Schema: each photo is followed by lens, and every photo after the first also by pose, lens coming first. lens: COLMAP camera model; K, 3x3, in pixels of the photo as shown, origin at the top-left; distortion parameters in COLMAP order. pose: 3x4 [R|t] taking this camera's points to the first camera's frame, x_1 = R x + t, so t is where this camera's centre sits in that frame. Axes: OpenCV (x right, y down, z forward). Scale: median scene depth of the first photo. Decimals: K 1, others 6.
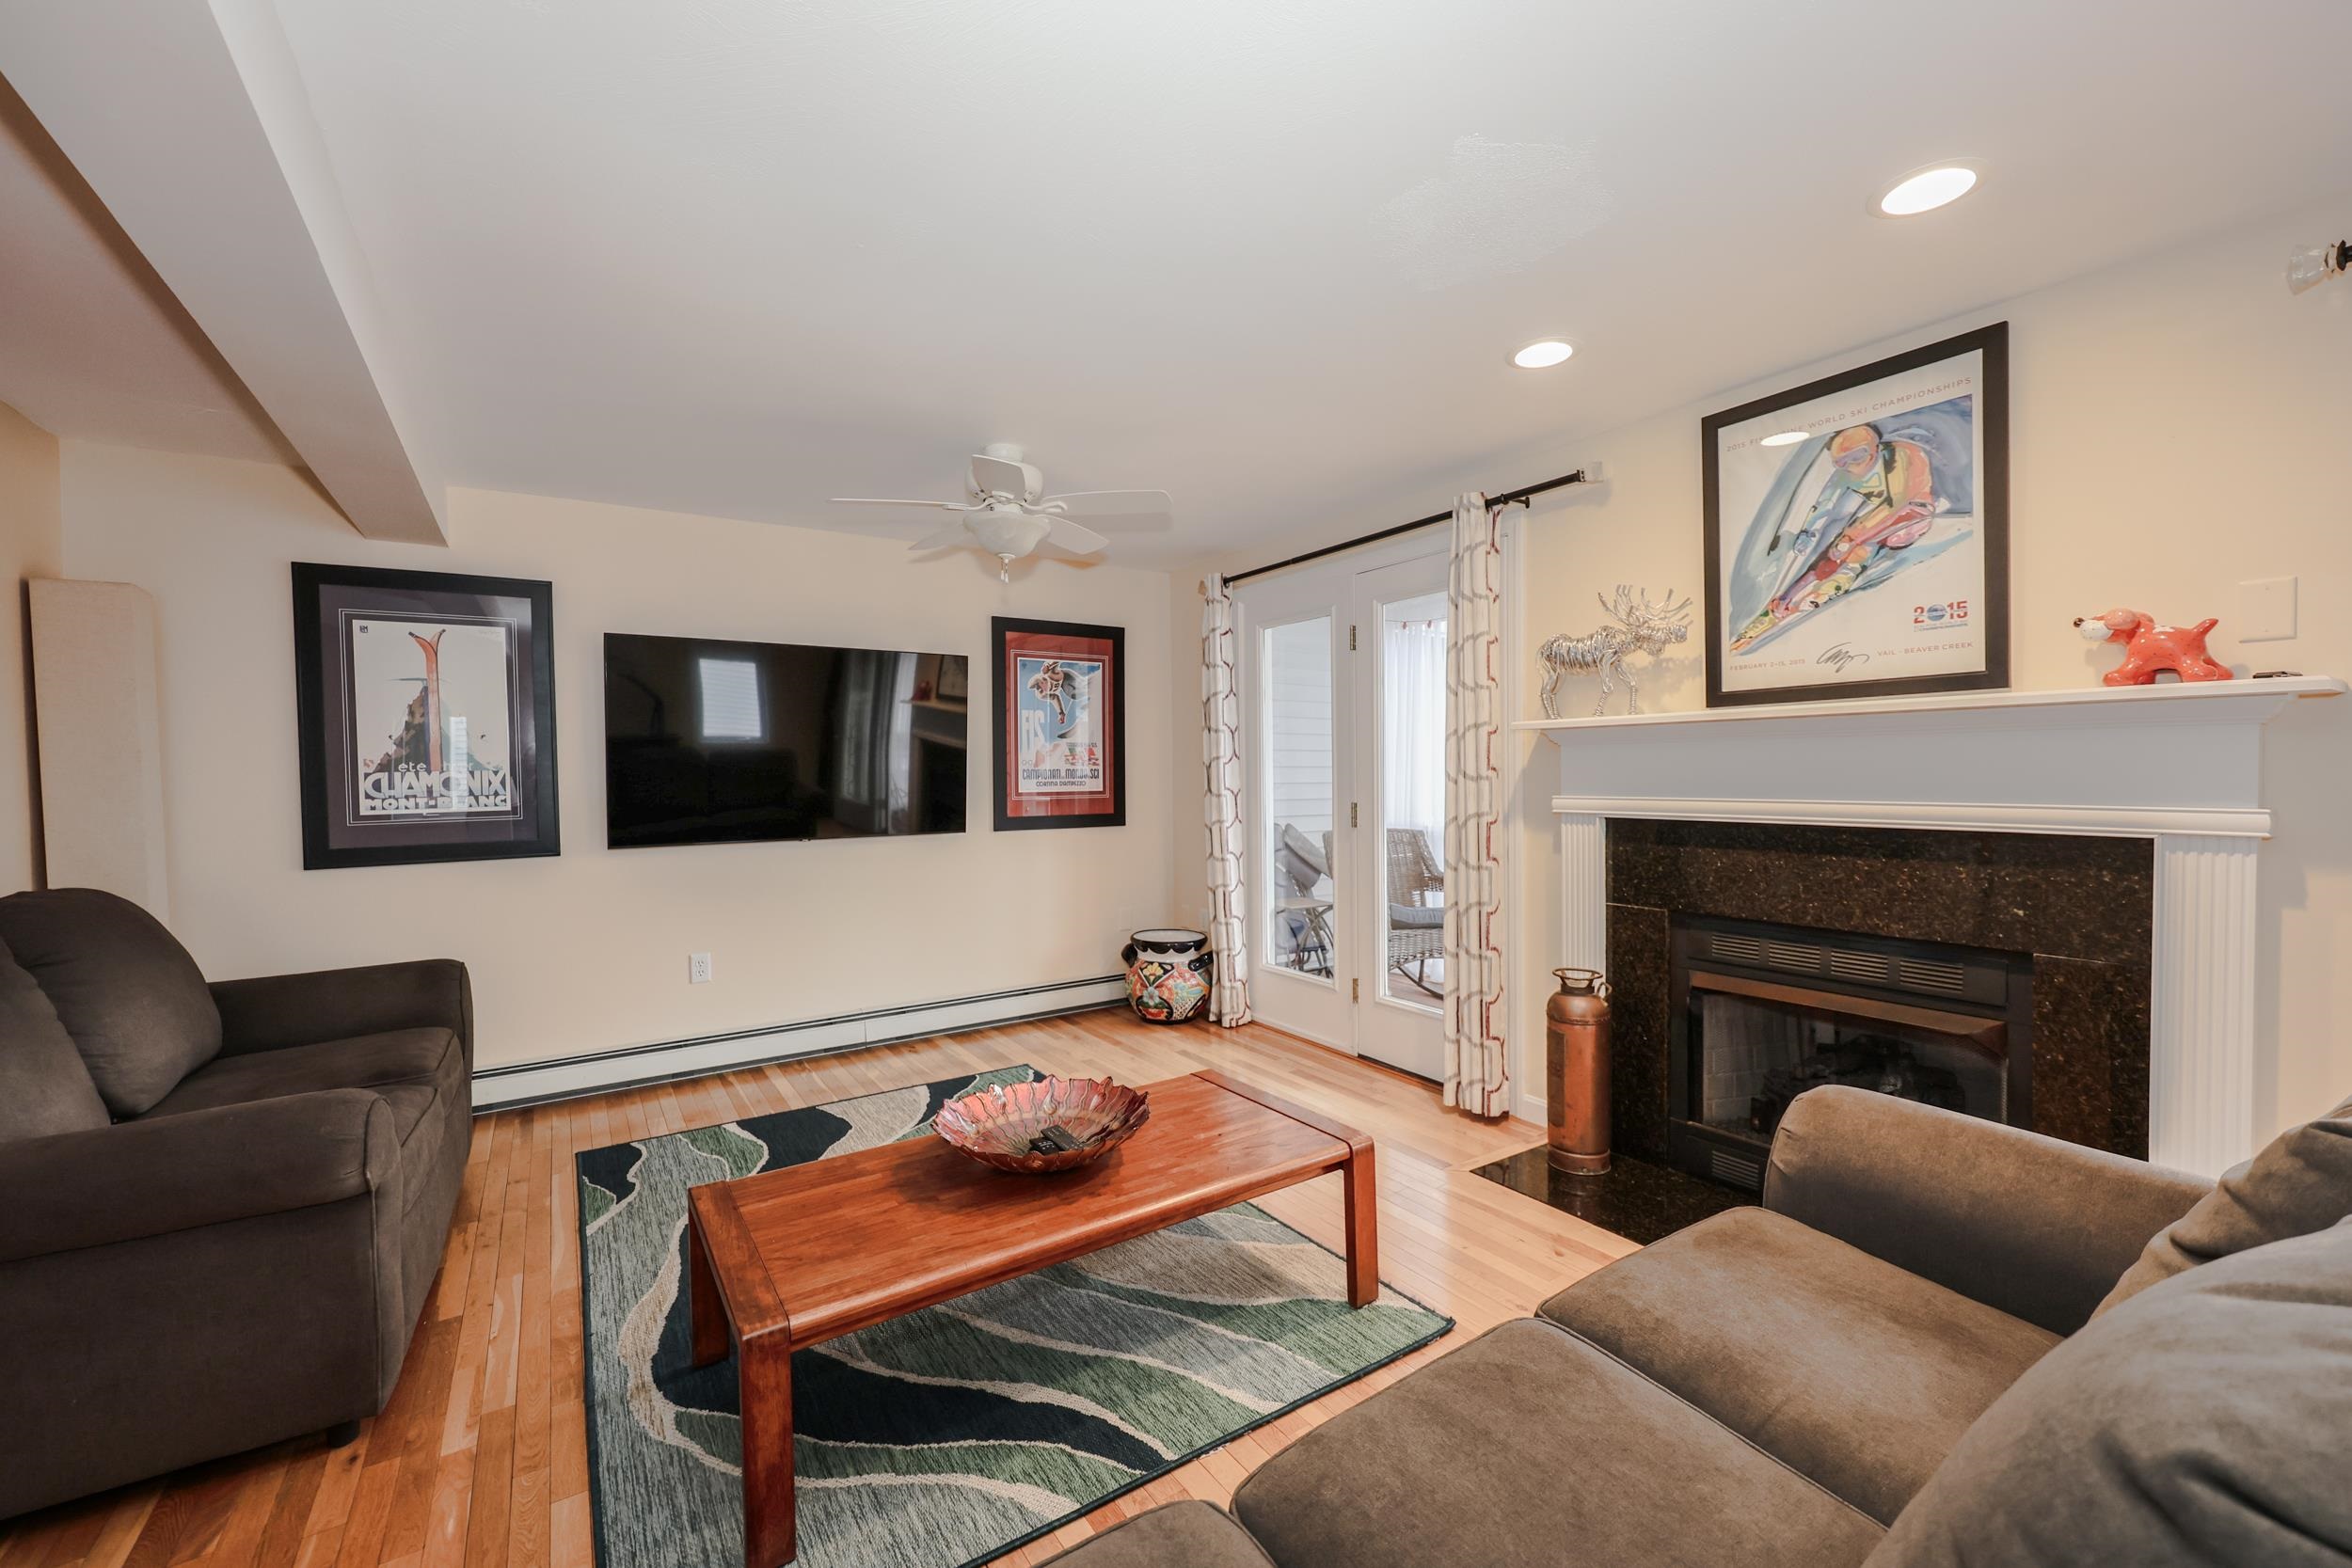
lens RADIAL K [[951.3, 0, 1176.0], [0, 951.3, 784.0], [0, 0, 1]] dist [0.001410, 0.000374]
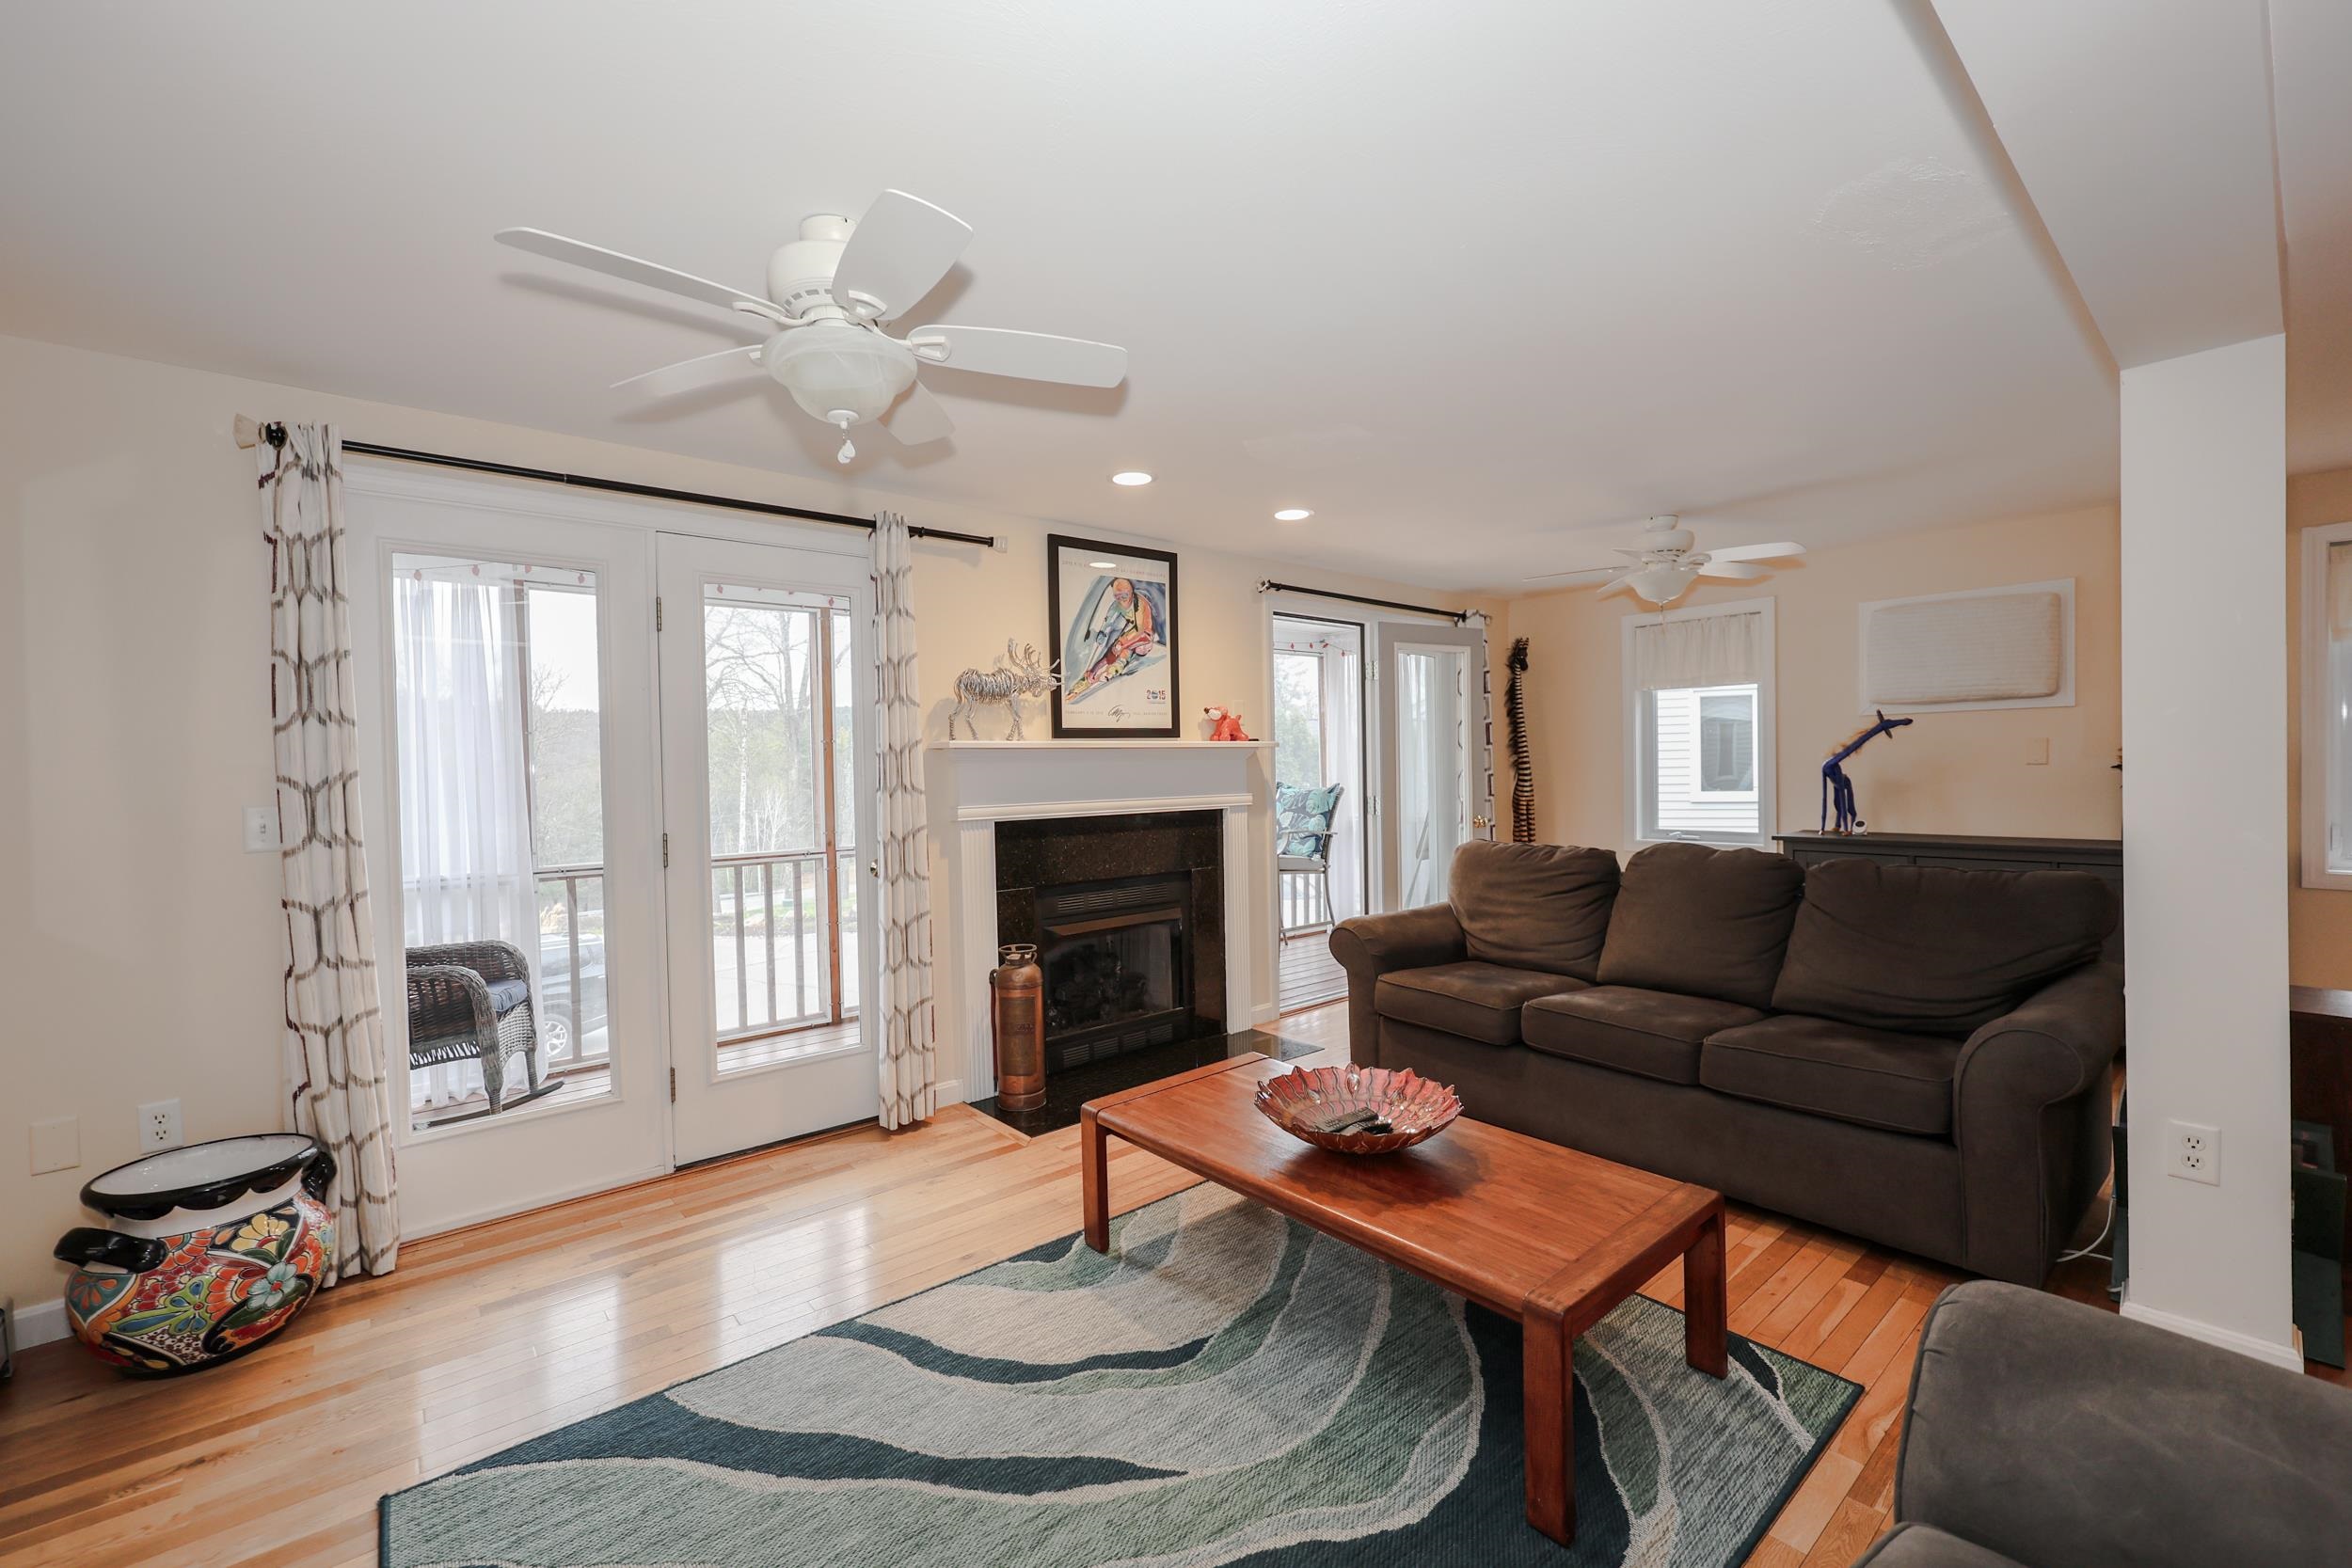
lens RADIAL K [[963.9, 0, 1176.0], [0, 963.9, 784.0], [0, 0, 1]] dist [0.000332, -0.000199]
pose [[-0.116003, 0.001190, 0.993248, -0.971990], [0.040016, 0.999193, 0.003476, -0.010852], [-0.992442, 0.040149, -0.115957, 1.081910]]
